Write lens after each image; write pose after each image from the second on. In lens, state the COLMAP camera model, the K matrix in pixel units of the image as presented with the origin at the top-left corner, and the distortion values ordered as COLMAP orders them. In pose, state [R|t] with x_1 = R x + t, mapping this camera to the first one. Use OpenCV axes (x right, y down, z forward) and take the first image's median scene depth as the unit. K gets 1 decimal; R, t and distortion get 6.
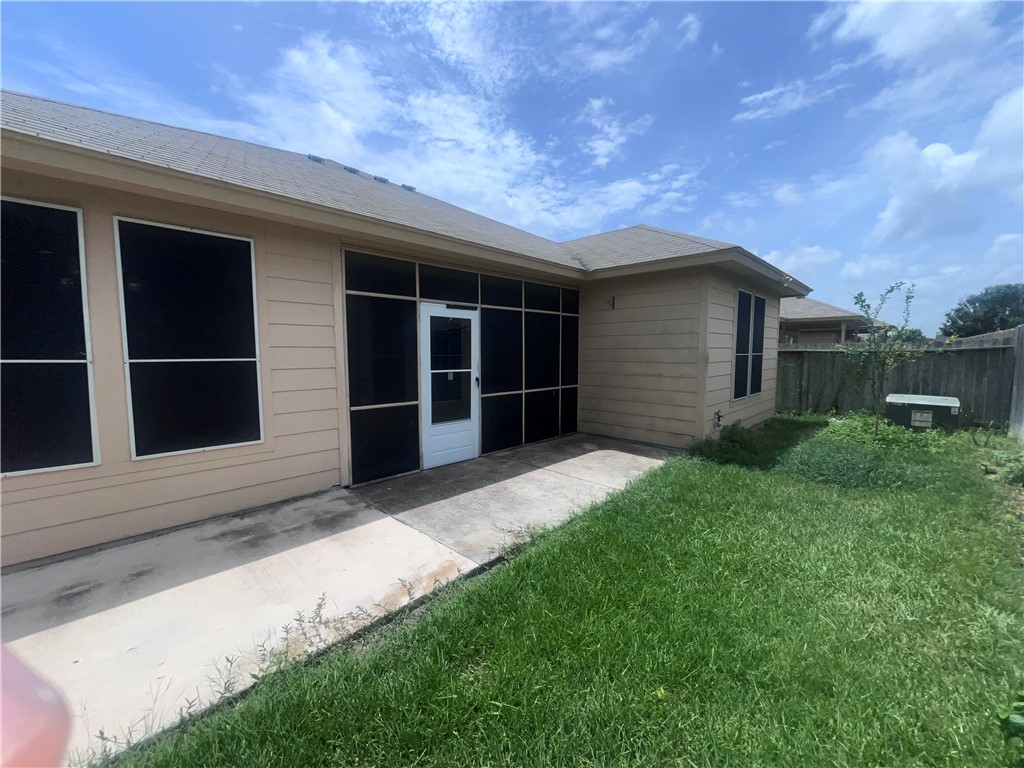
lens RADIAL K [[412.4, 0, 512.2], [0, 412.4, 382.8], [0, 0, 1]] dist [-0.002474, 0.000320]
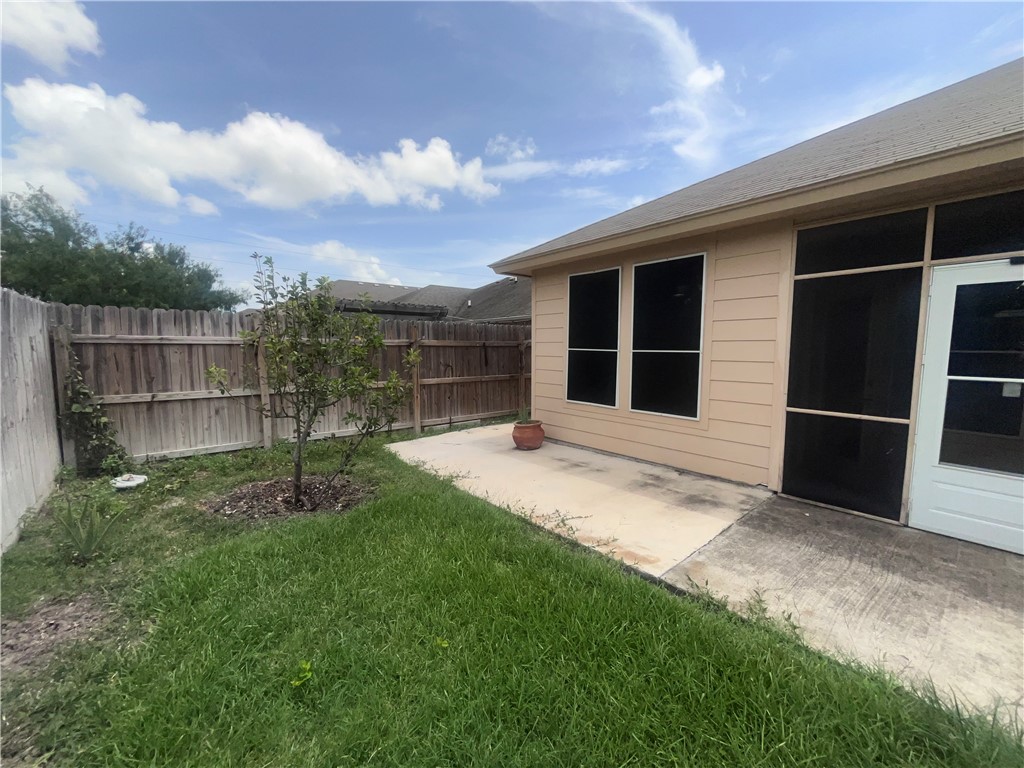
lens RADIAL K [[412.4, 0, 512.4], [0, 412.4, 385.6], [0, 0, 1]] dist [-0.002474, 0.000320]
pose [[-0.103518, 0.093618, -0.990212, 0.632598], [-0.075957, 0.991909, 0.101719, -0.038229], [0.991723, 0.085743, -0.095570, 0.561513]]
